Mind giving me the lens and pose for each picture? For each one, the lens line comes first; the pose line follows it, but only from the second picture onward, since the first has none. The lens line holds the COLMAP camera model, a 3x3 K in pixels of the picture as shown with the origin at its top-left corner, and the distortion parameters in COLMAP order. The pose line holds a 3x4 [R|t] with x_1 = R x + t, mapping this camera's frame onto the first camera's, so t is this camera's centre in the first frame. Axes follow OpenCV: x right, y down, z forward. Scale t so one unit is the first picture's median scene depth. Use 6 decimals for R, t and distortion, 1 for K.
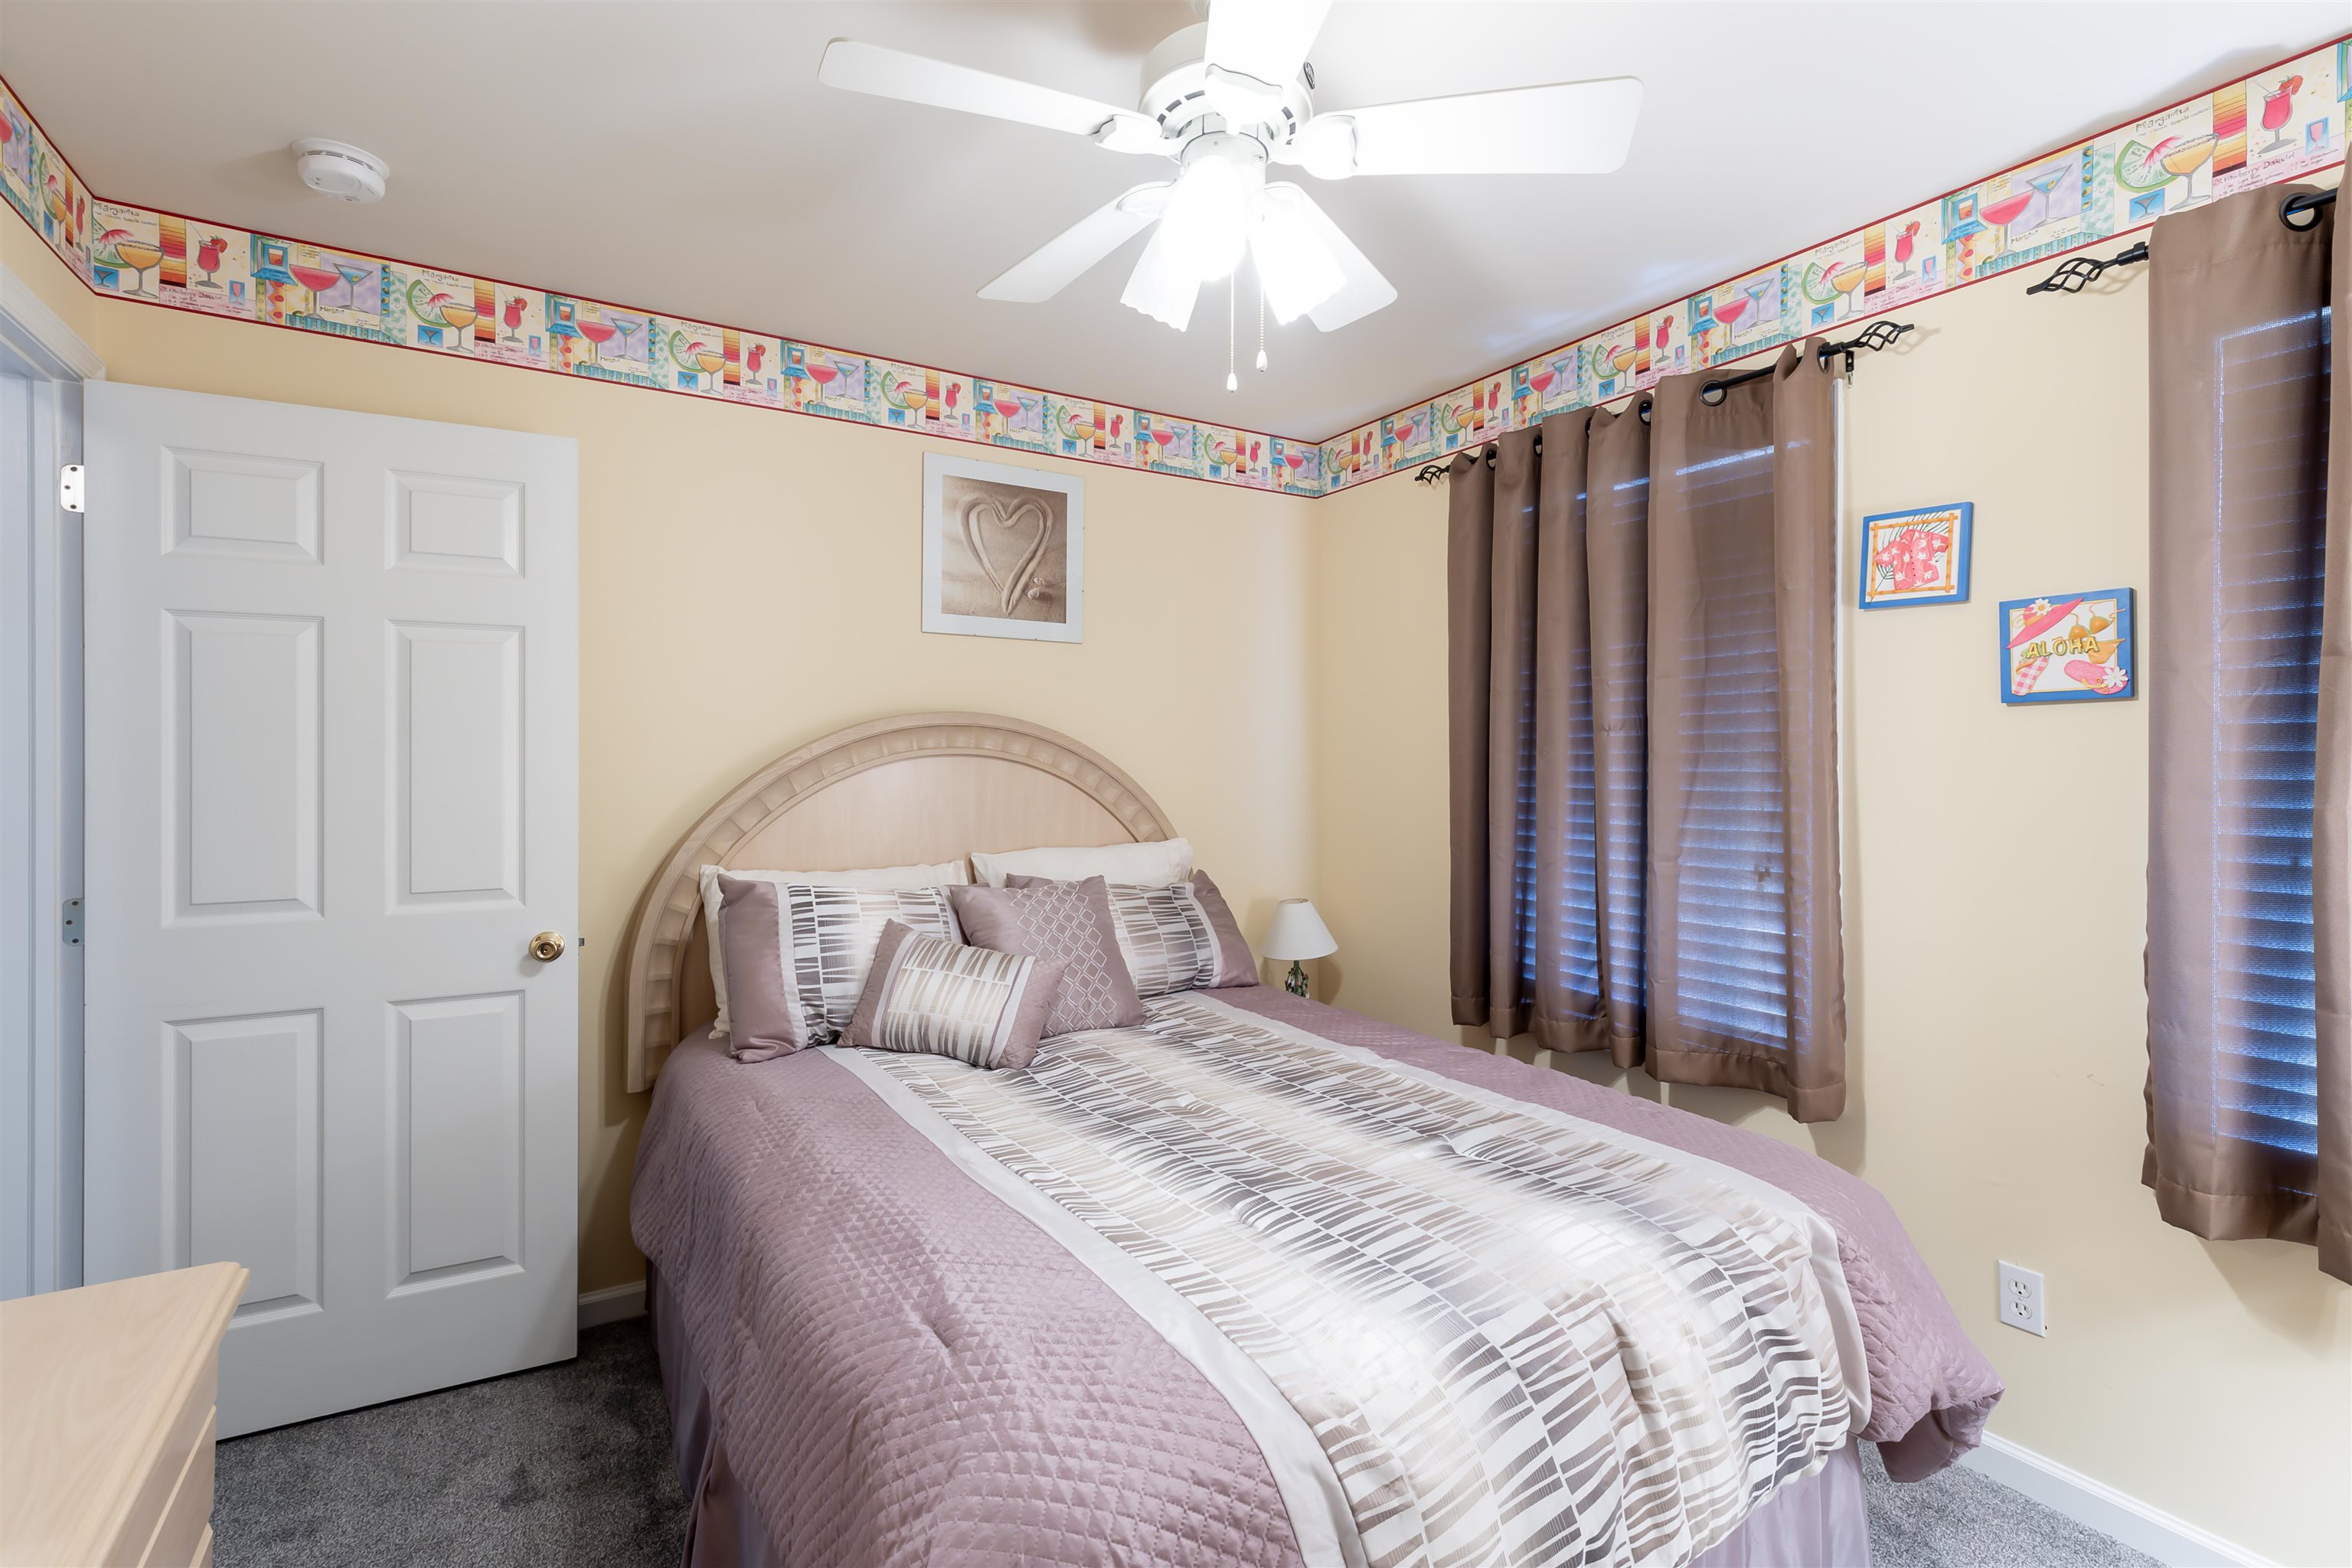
lens RADIAL K [[1050.9, 0, 1176.0], [0, 1050.9, 764.7], [0, 0, 1]] dist [0.004611, 0.000274]
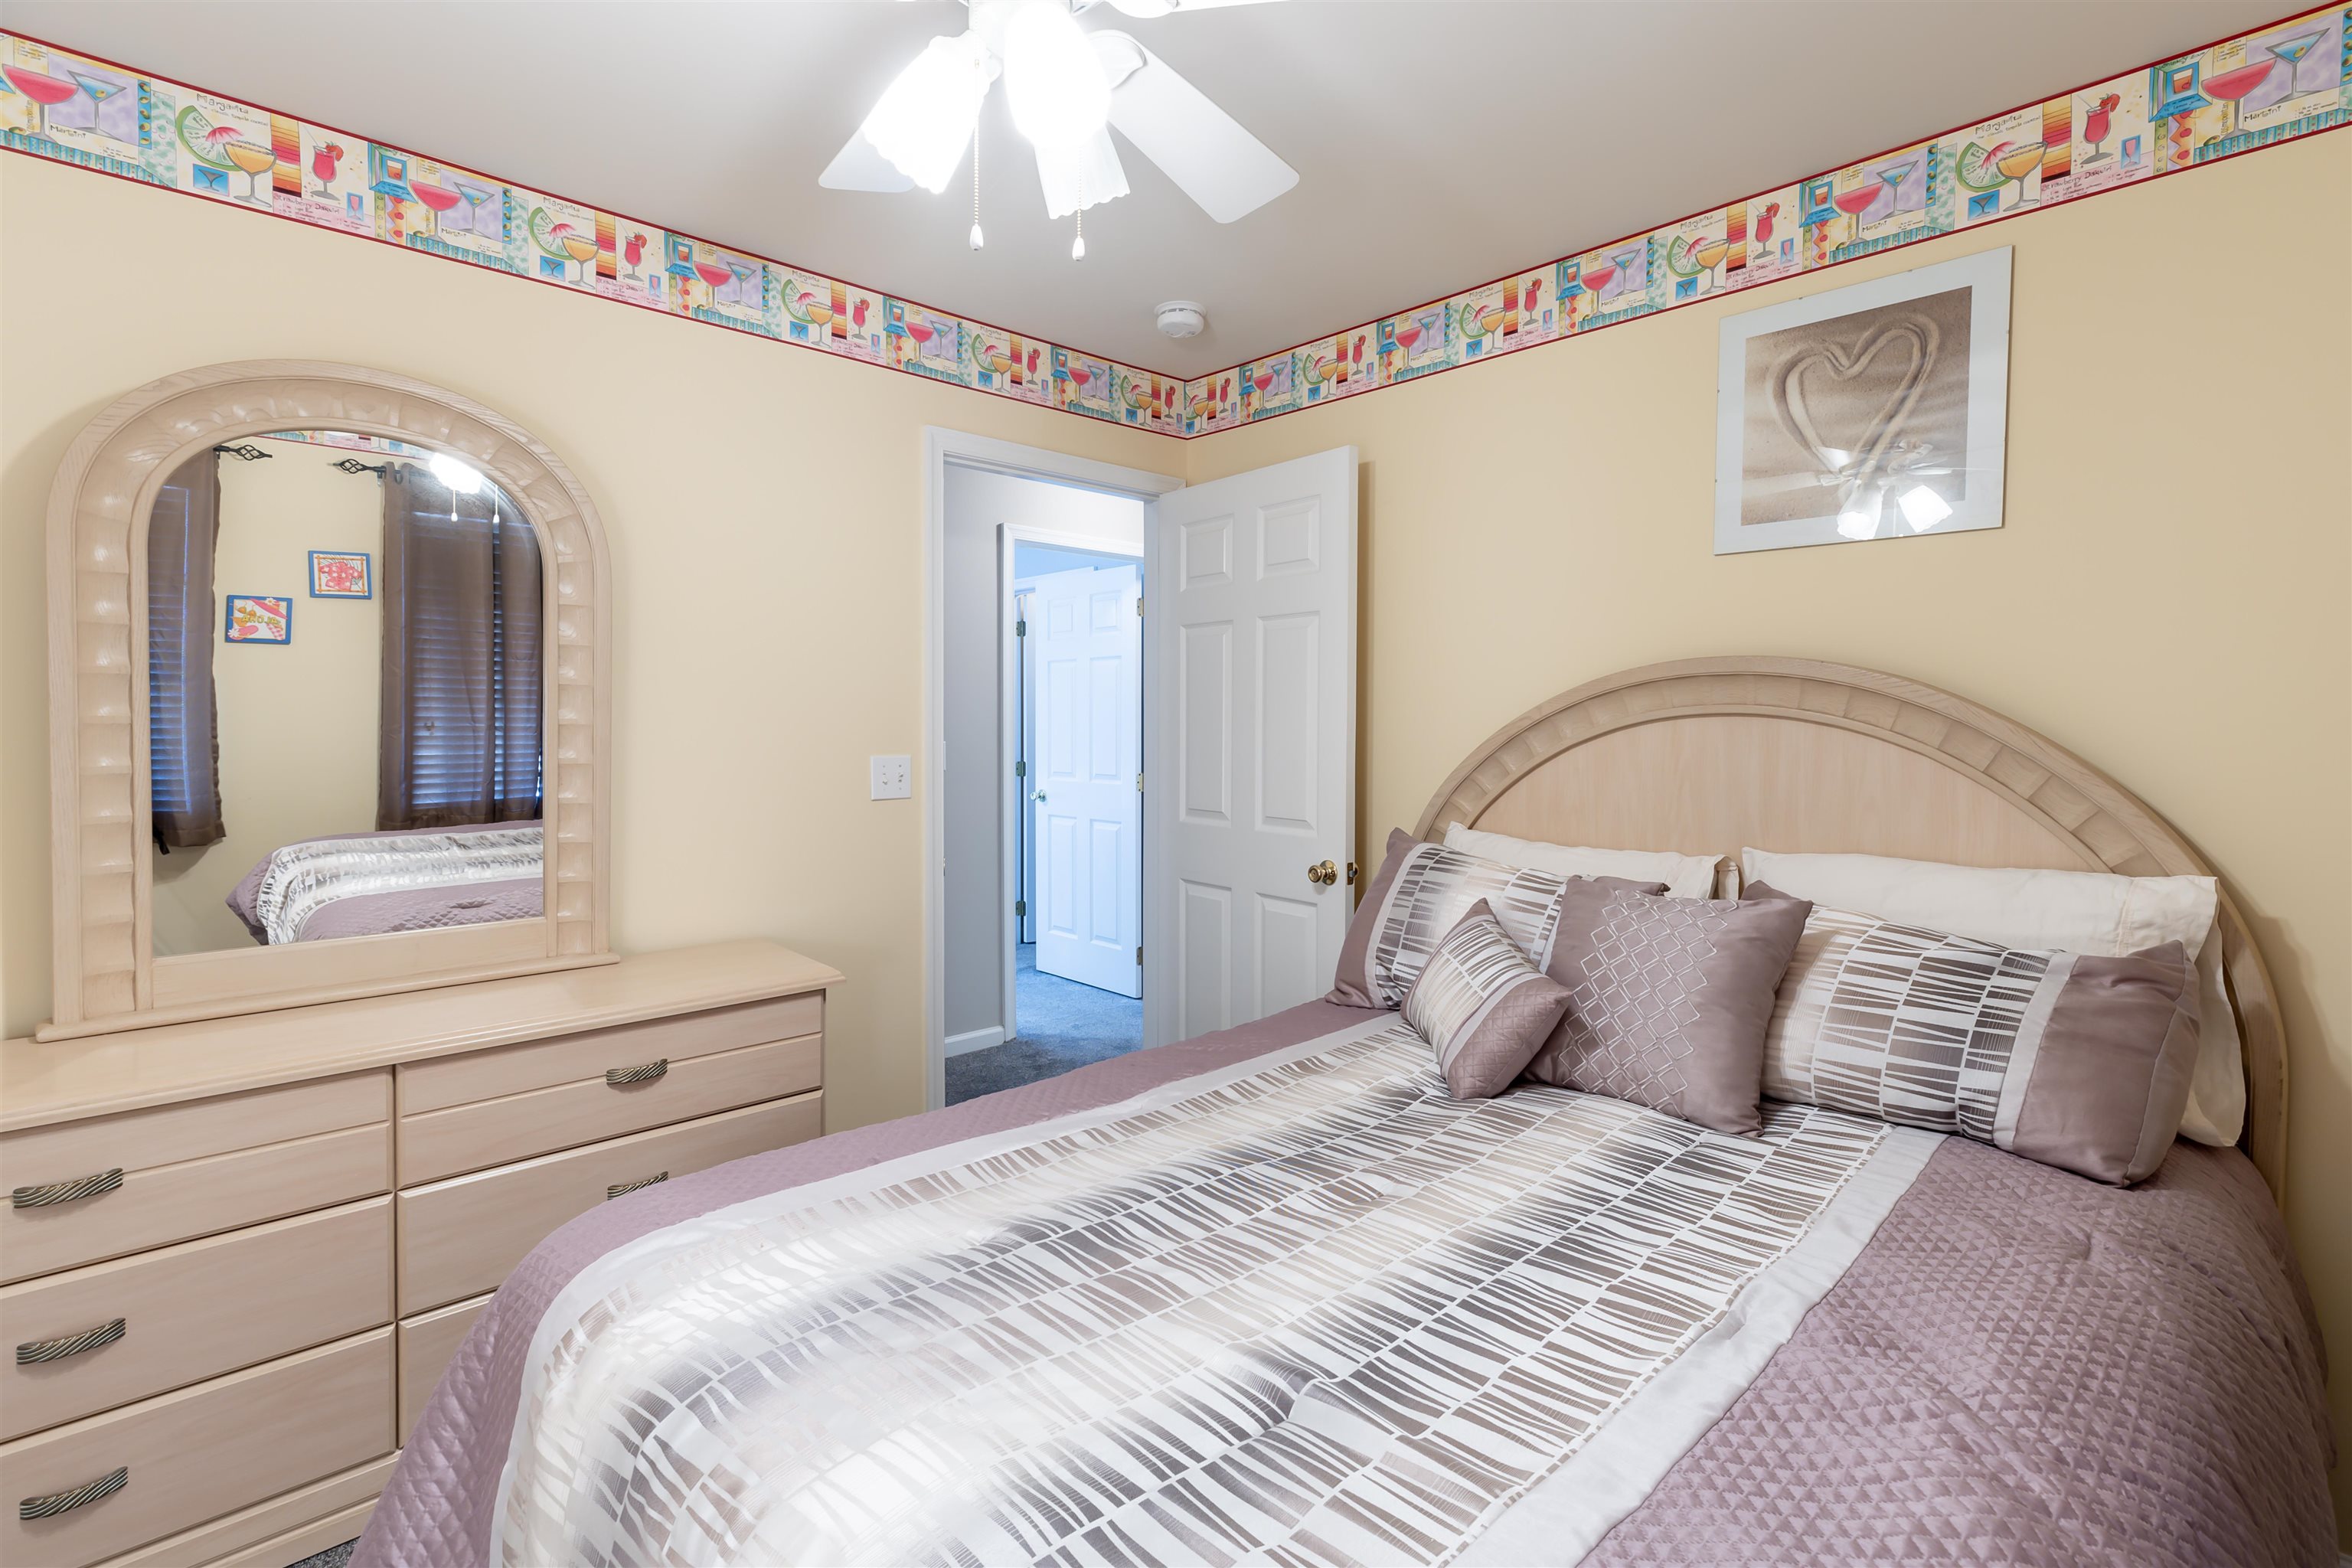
lens RADIAL K [[1050.9, 0, 1180.5], [0, 1050.9, 751.7], [0, 0, 1]] dist [0.004611, 0.000274]
pose [[0.216488, 0.031289, -0.975784, 0.629227], [-0.009023, 0.999508, 0.030048, -0.002444], [0.976244, 0.002300, 0.216664, 0.651881]]
